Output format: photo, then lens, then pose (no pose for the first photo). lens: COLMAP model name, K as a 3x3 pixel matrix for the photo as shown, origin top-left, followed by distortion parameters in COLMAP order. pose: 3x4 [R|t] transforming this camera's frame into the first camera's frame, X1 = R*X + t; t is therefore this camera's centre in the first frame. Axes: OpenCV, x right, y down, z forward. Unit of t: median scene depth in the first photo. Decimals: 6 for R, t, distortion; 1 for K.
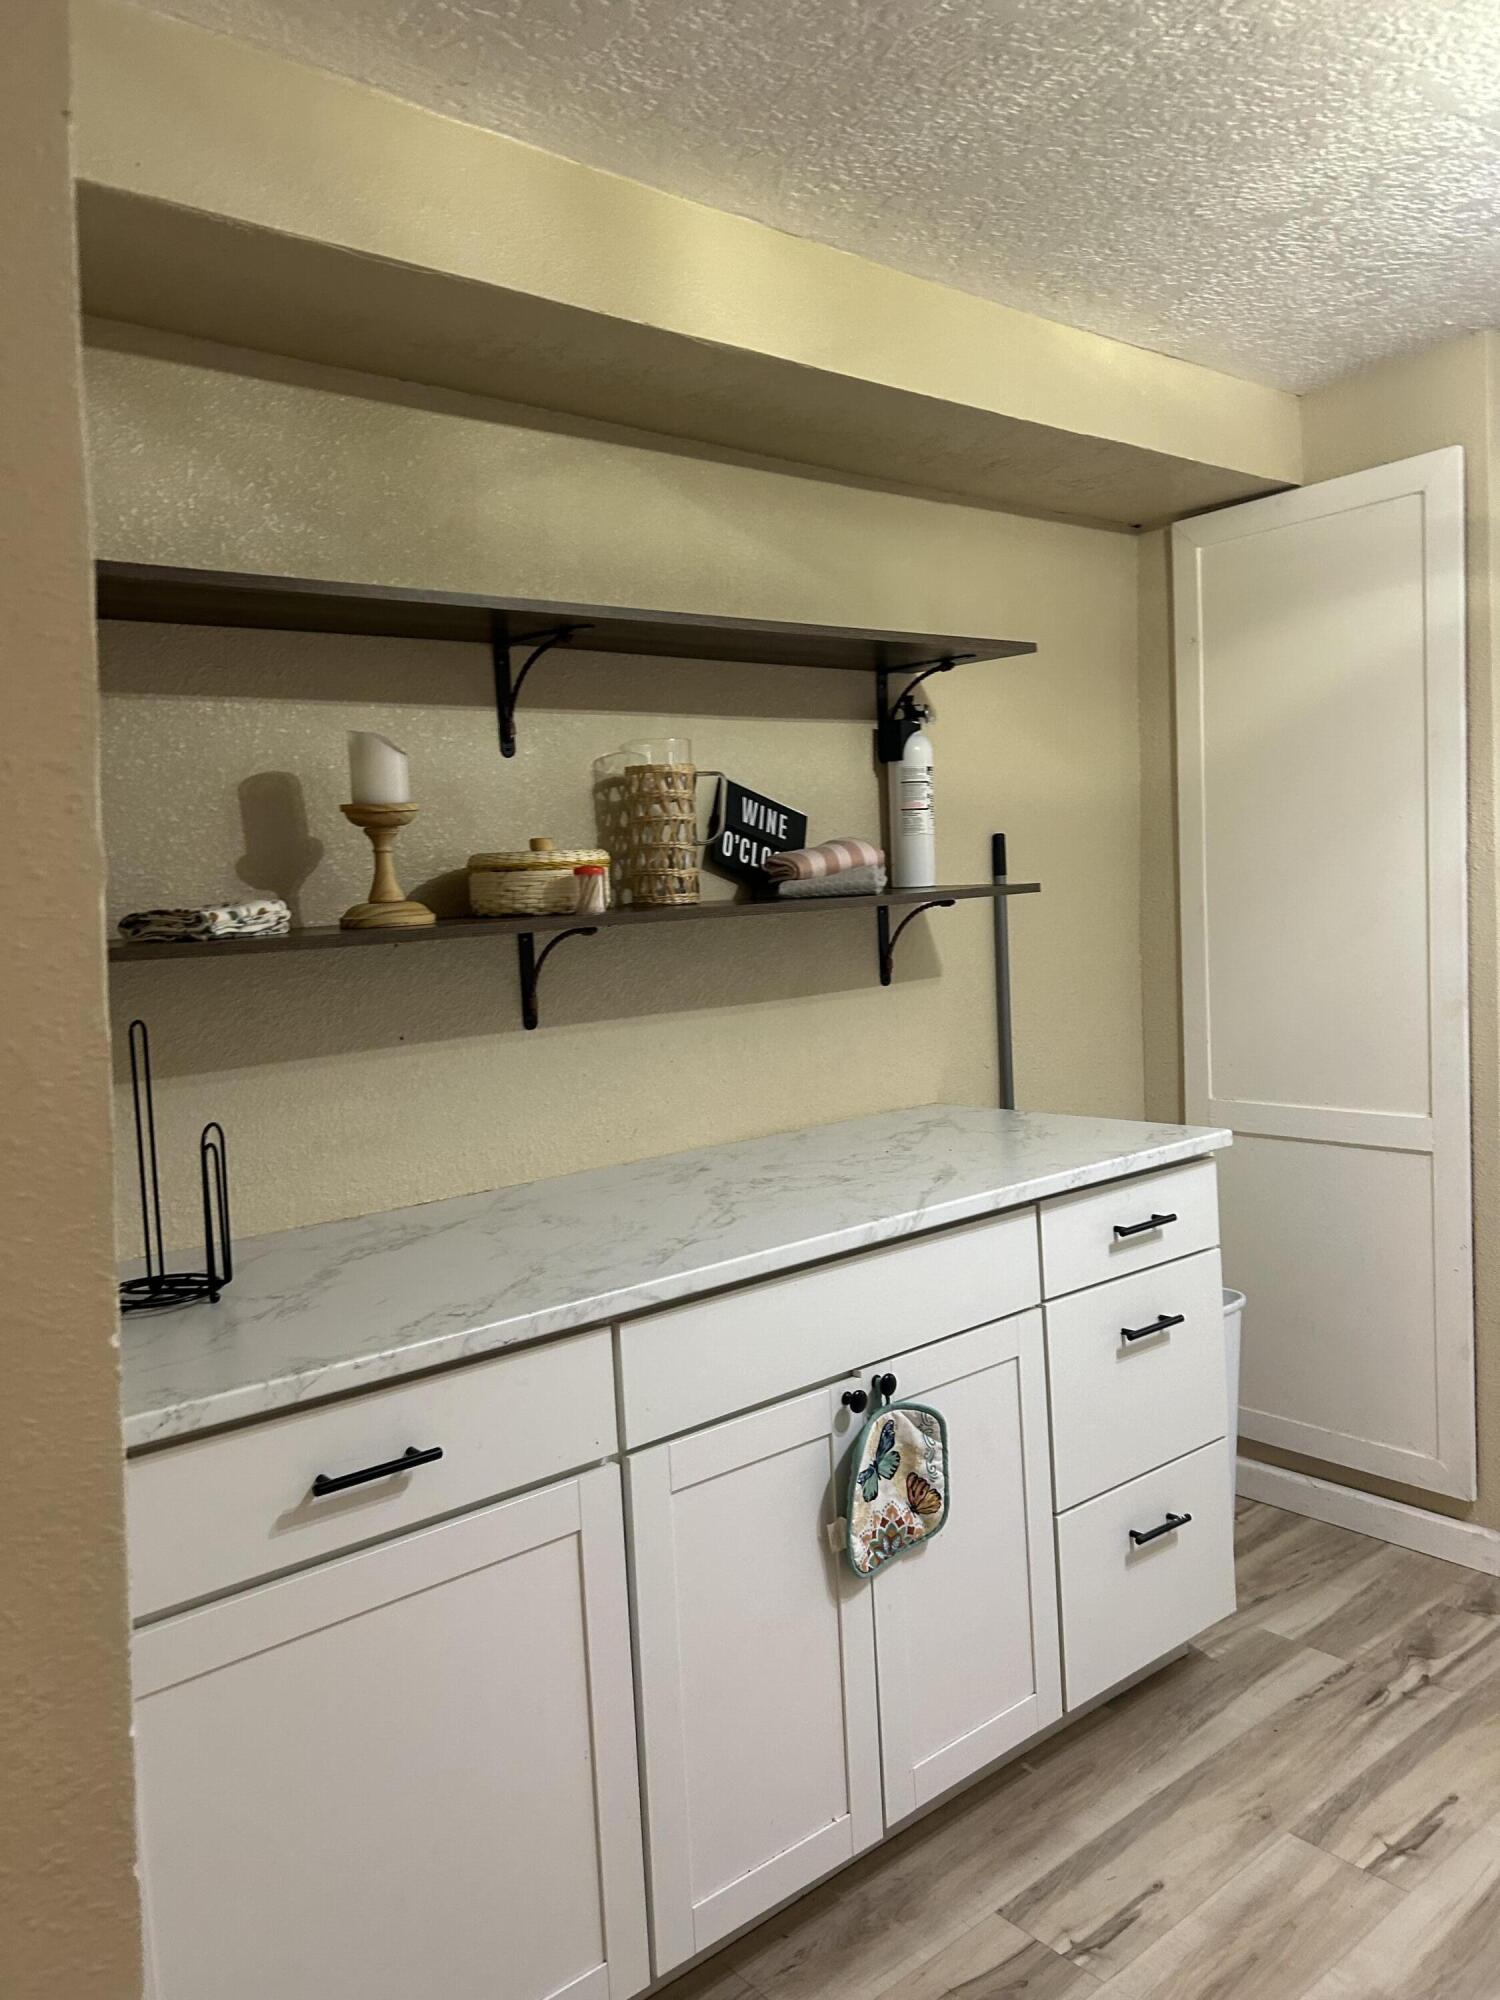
lens RADIAL K [[1506.1, 0, 757.9], [0, 1506.1, 991.3], [0, 0, 1]] dist [0.045785, -0.050169]
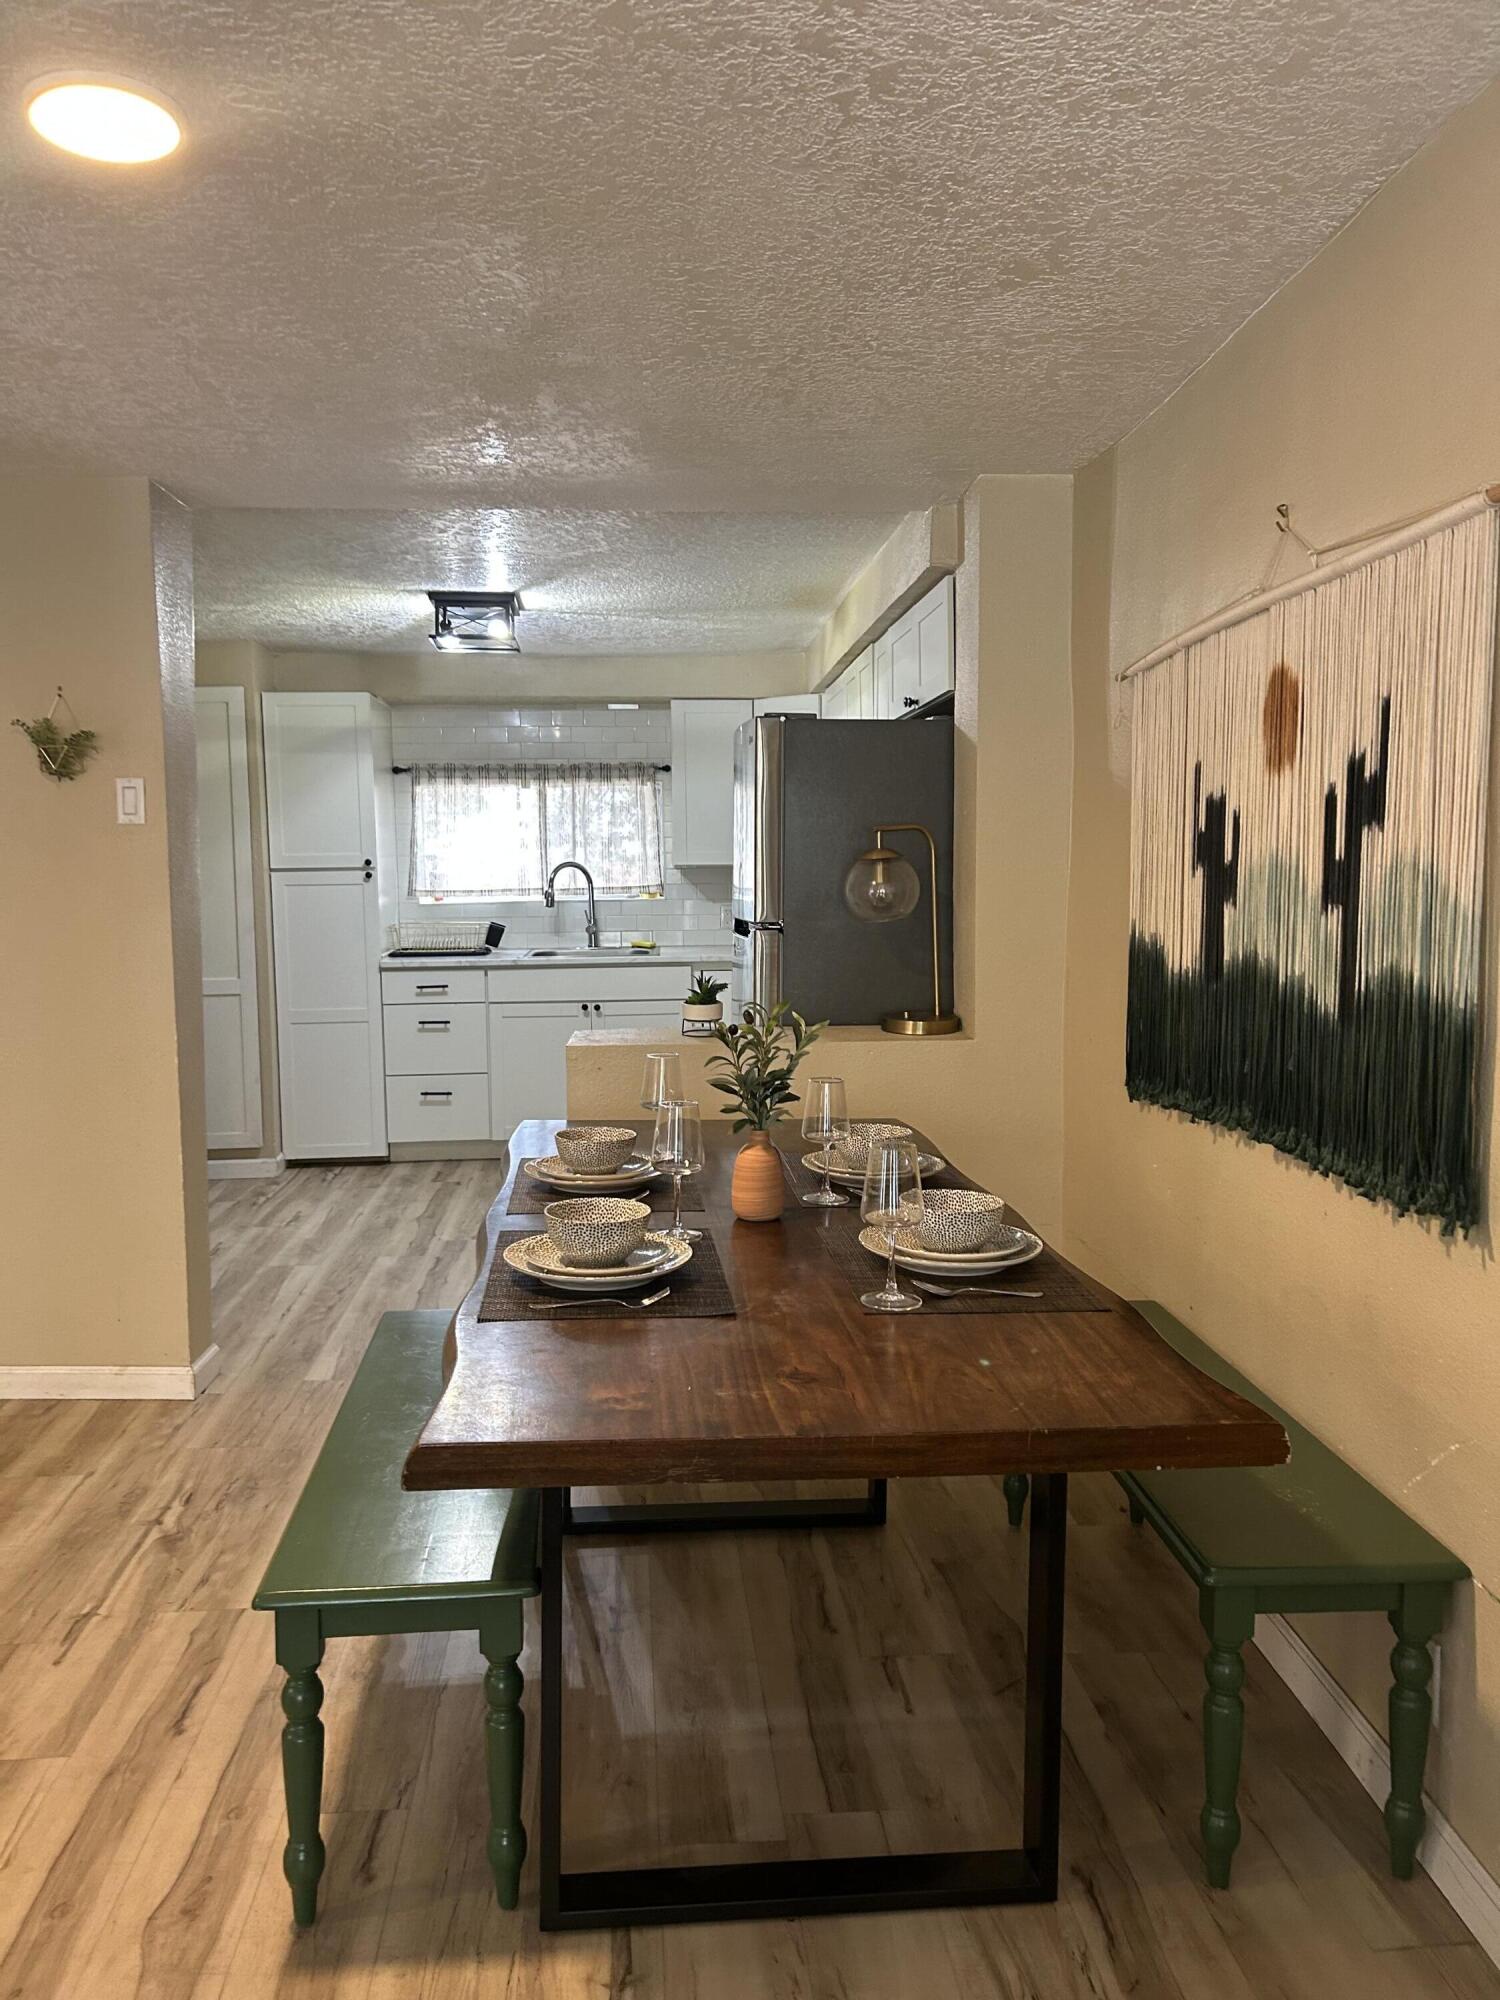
lens RADIAL K [[1506.1, 0, 754.1], [0, 1506.1, 989.9], [0, 0, 1]] dist [0.045785, -0.050169]
pose [[0.575285, -0.028301, 0.817463, -1.158584], [0.045973, 0.998940, 0.002230, 0.158910], [-0.816660, 0.036299, 0.575977, -1.114152]]
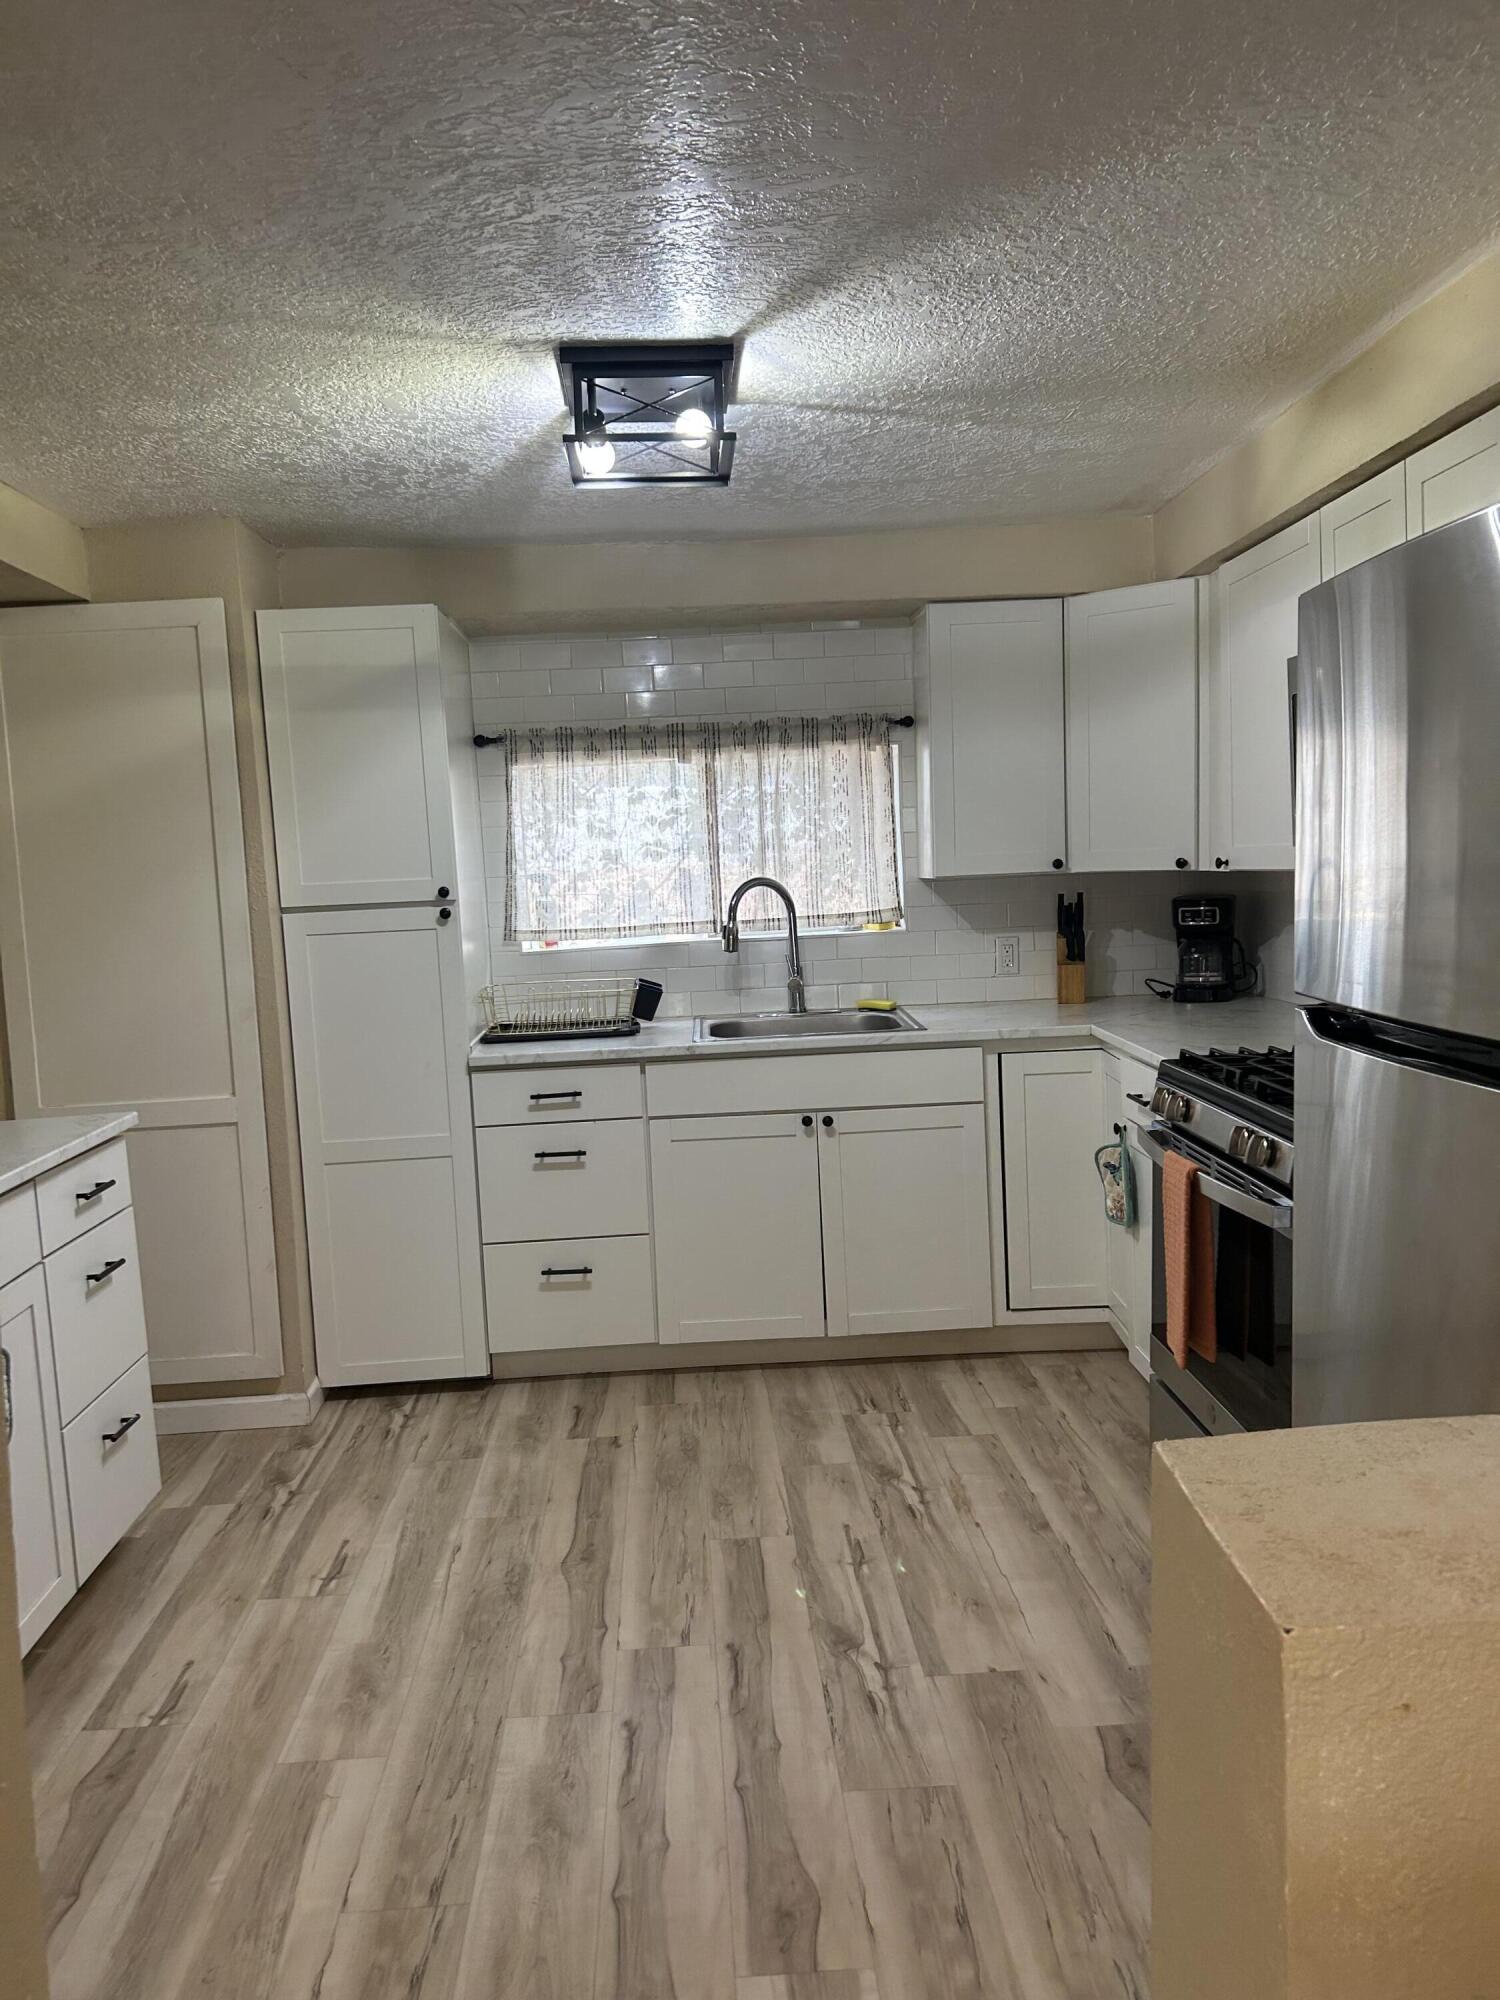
lens RADIAL K [[1506.1, 0, 743.0], [0, 1506.1, 1002.9], [0, 0, 1]] dist [0.045785, -0.050169]
pose [[0.606799, -0.054594, 0.792978, -0.405587], [0.076844, 0.996995, 0.009837, 0.027768], [-0.791132, 0.054966, 0.609171, -0.200456]]
